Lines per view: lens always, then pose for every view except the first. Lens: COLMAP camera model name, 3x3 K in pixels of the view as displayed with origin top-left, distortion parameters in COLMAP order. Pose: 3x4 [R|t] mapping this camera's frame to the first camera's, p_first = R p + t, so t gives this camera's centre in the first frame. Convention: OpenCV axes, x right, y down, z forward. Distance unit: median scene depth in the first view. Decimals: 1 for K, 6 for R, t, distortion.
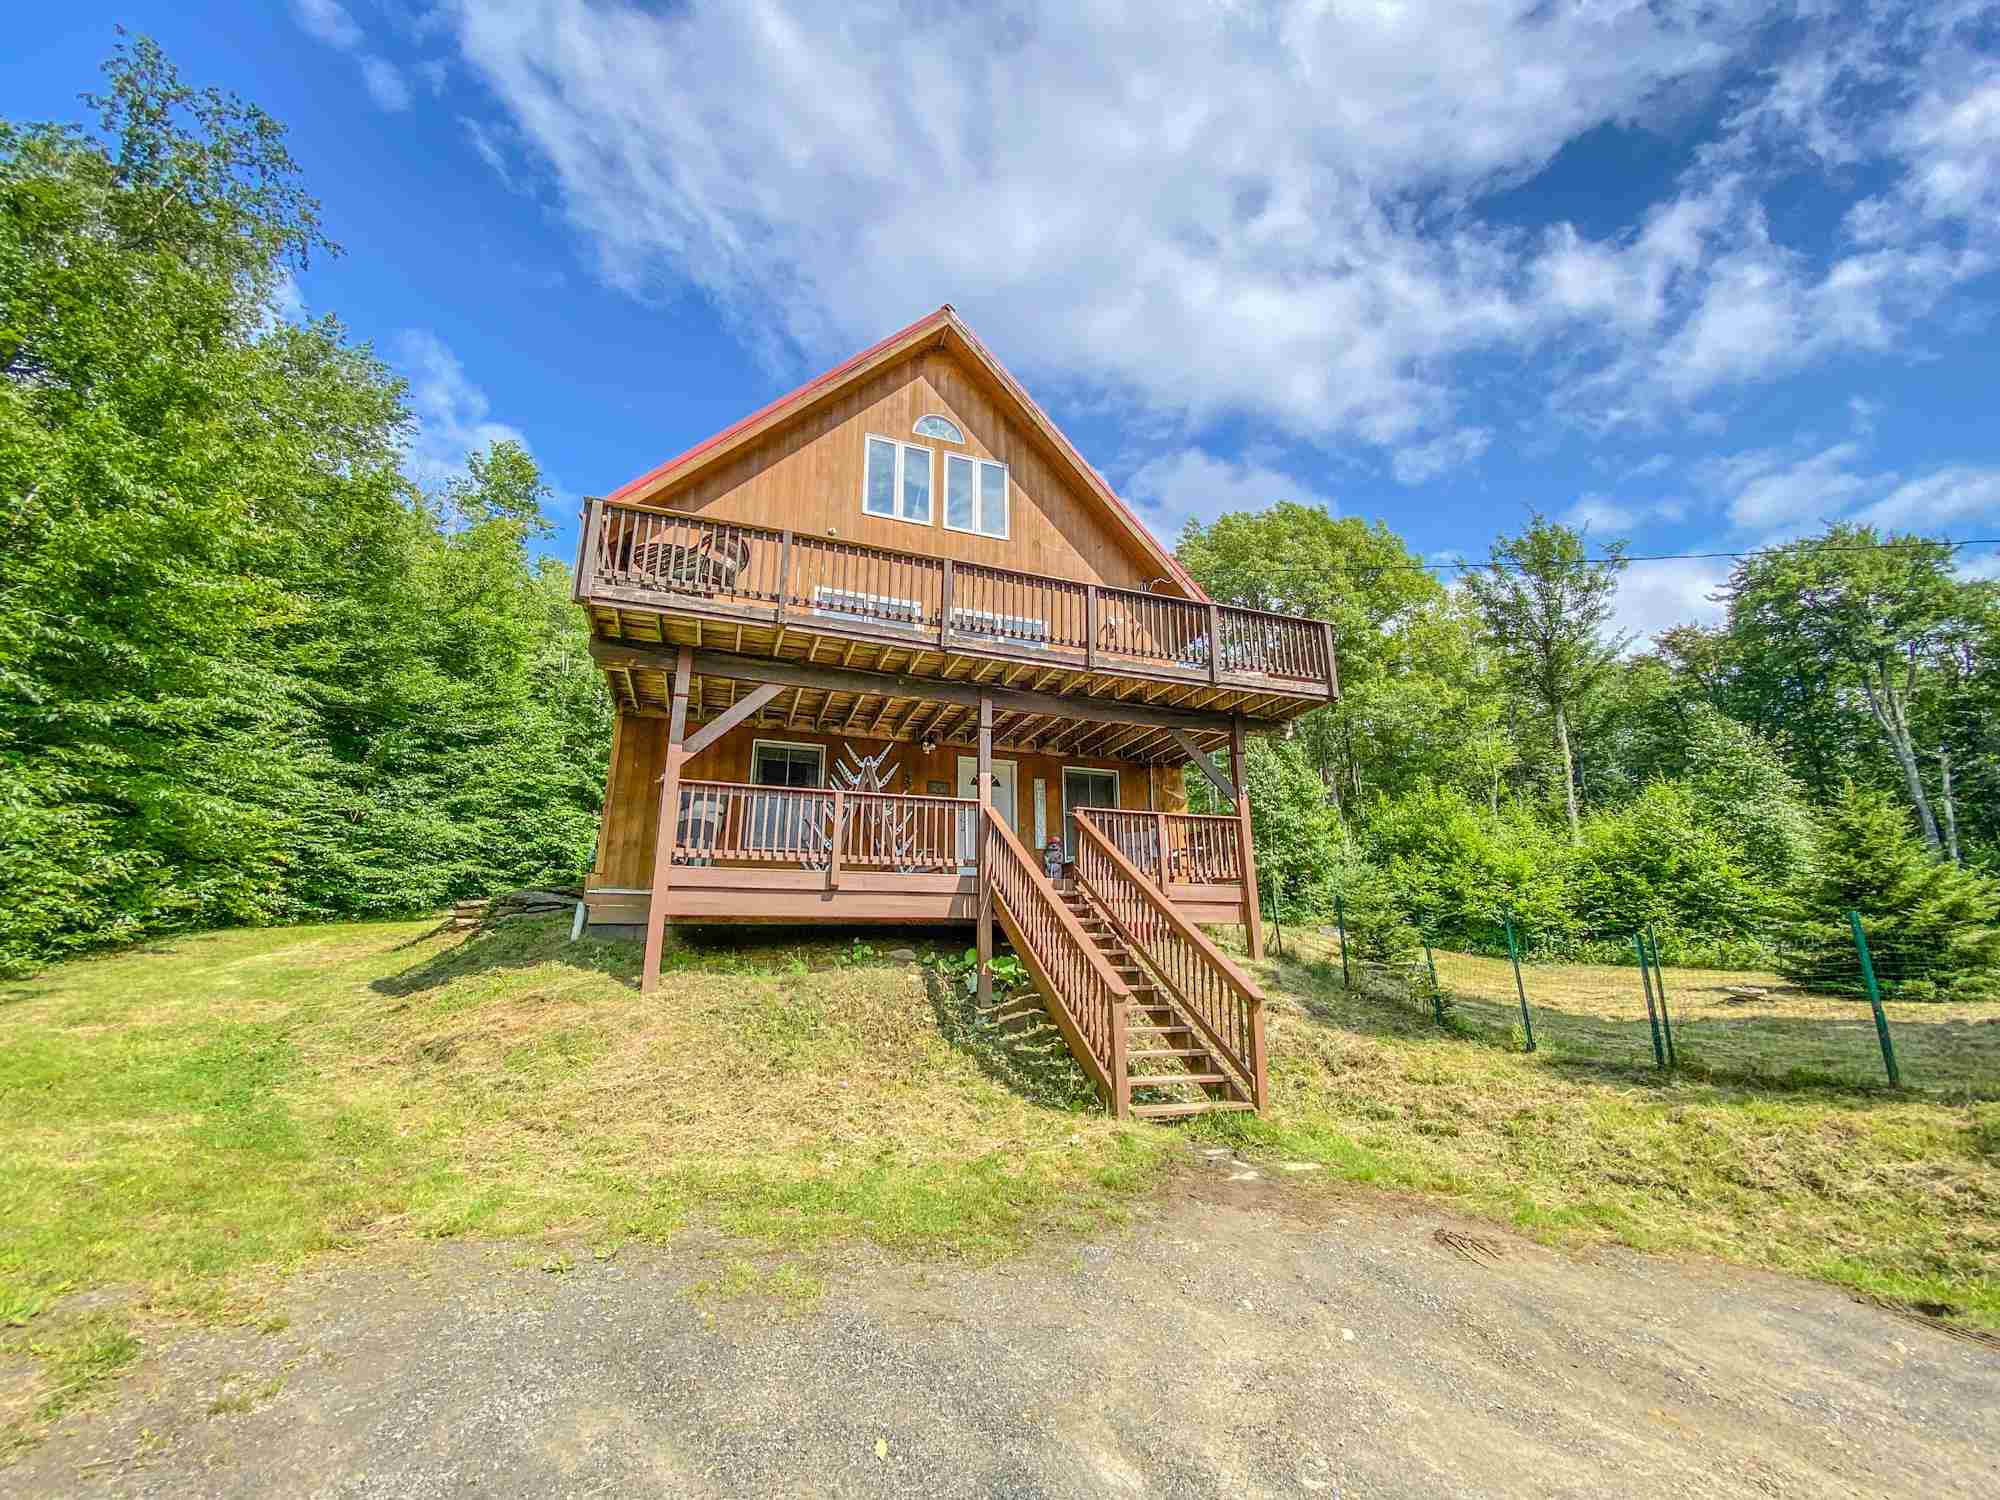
lens RADIAL K [[810.4, 0, 996.0], [0, 810.4, 746.3], [0, 0, 1]] dist [0.000819, -0.013652]
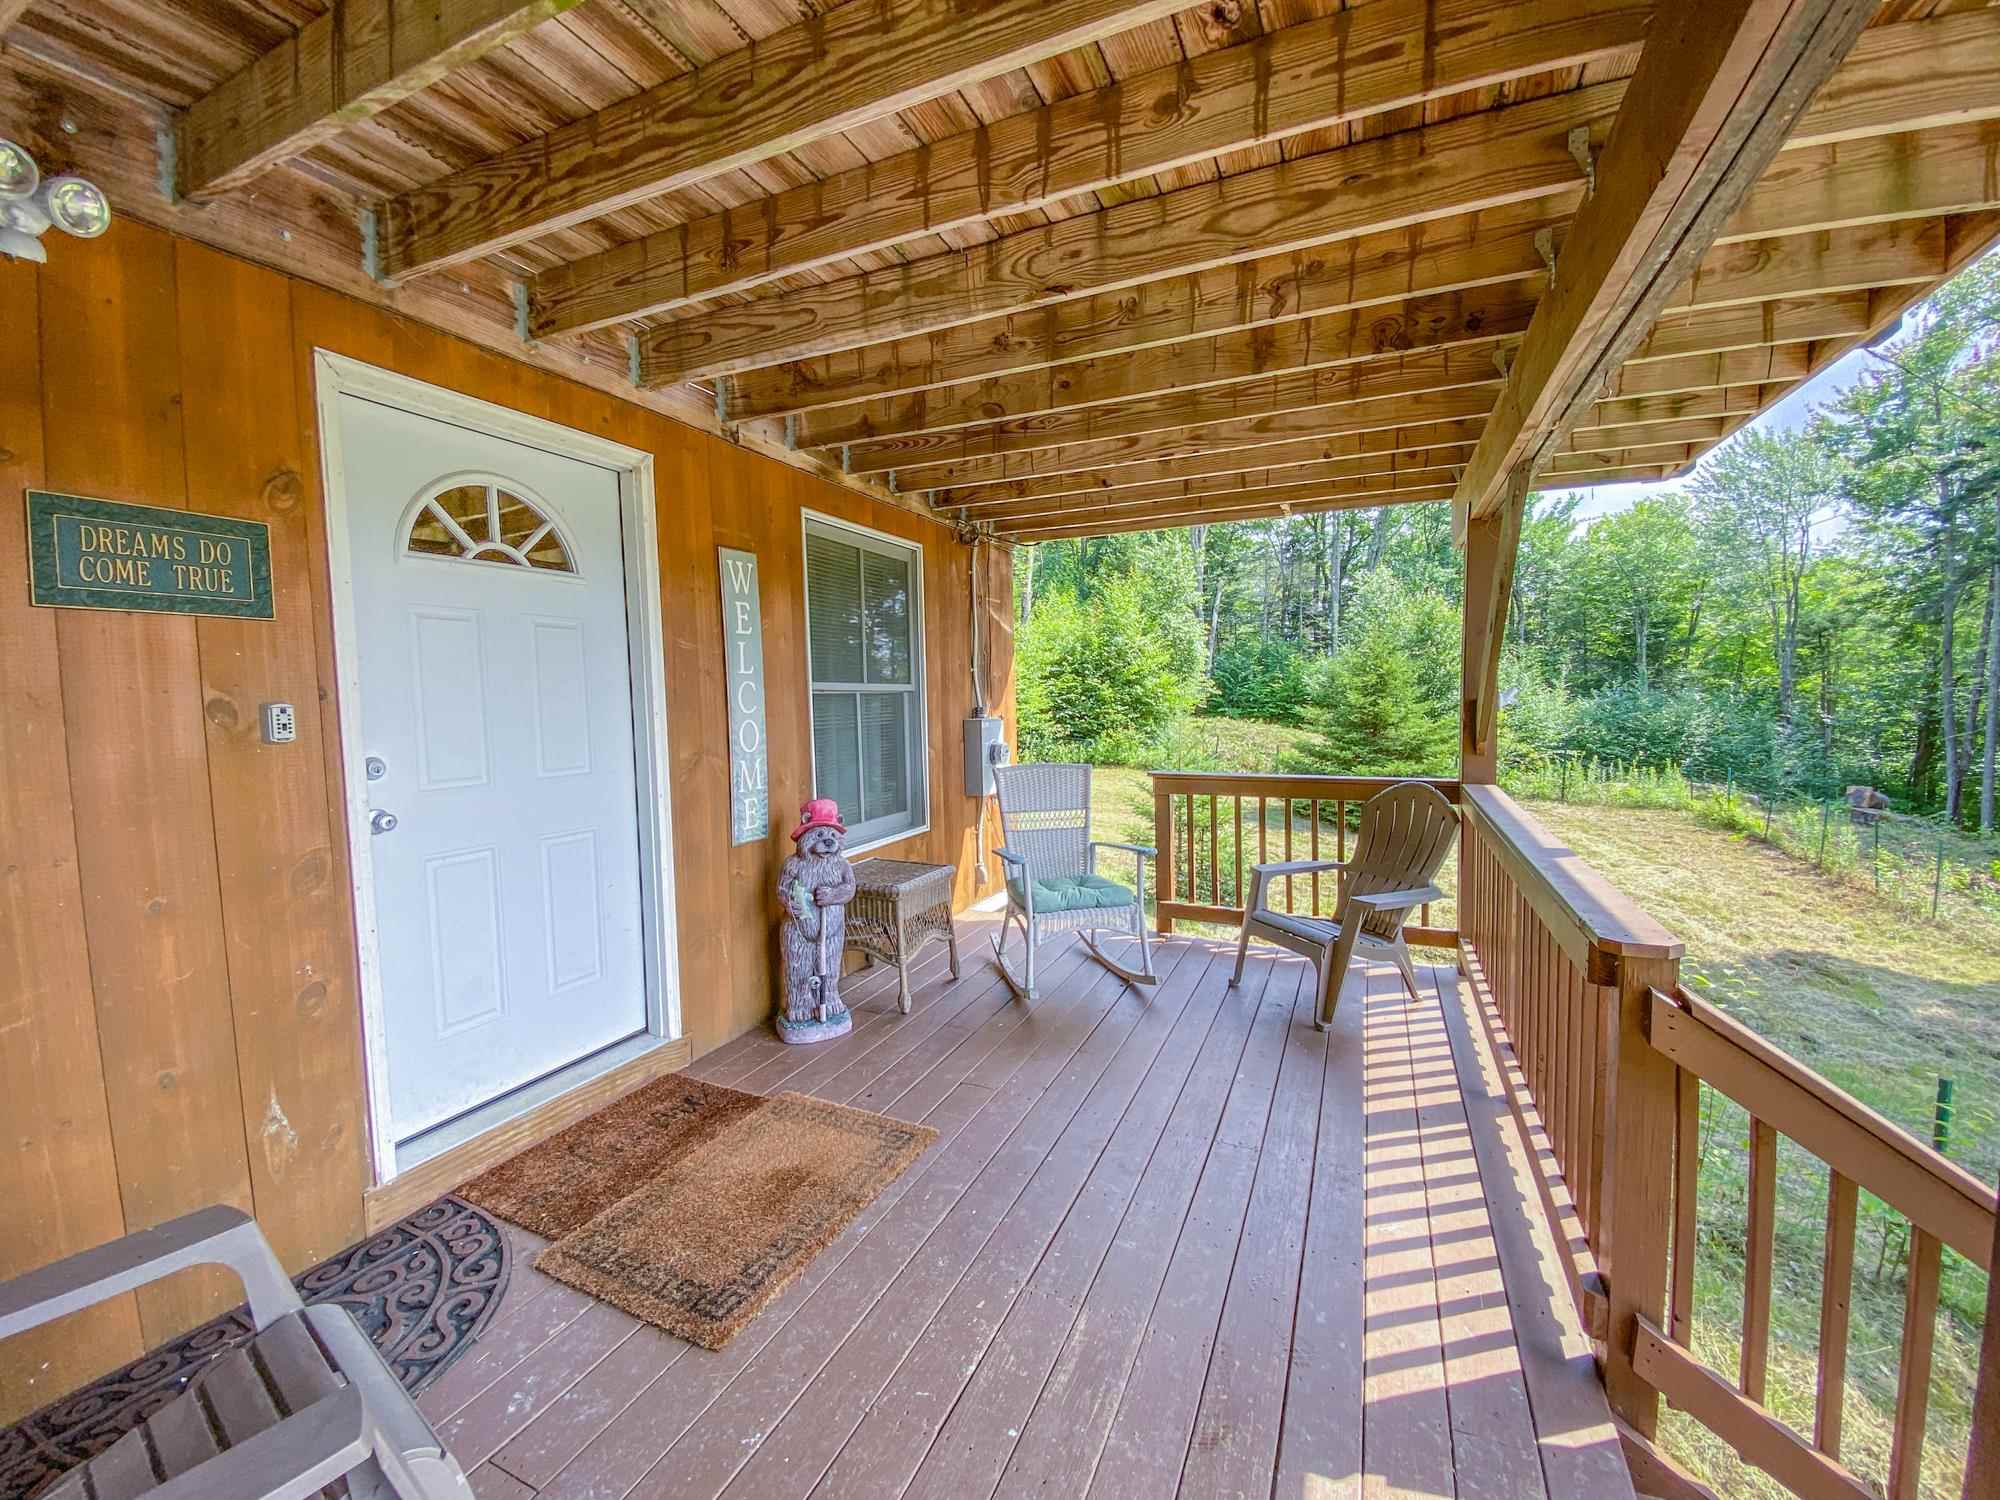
lens RADIAL K [[810.4, 0, 996.0], [0, 810.4, 746.3], [0, 0, 1]] dist [0.000819, -0.013652]
pose [[0.710463, -0.057109, 0.701414, -0.060946], [-0.163297, 0.956119, 0.243250, 0.024024], [-0.684527, -0.287358, 0.669961, 0.754236]]
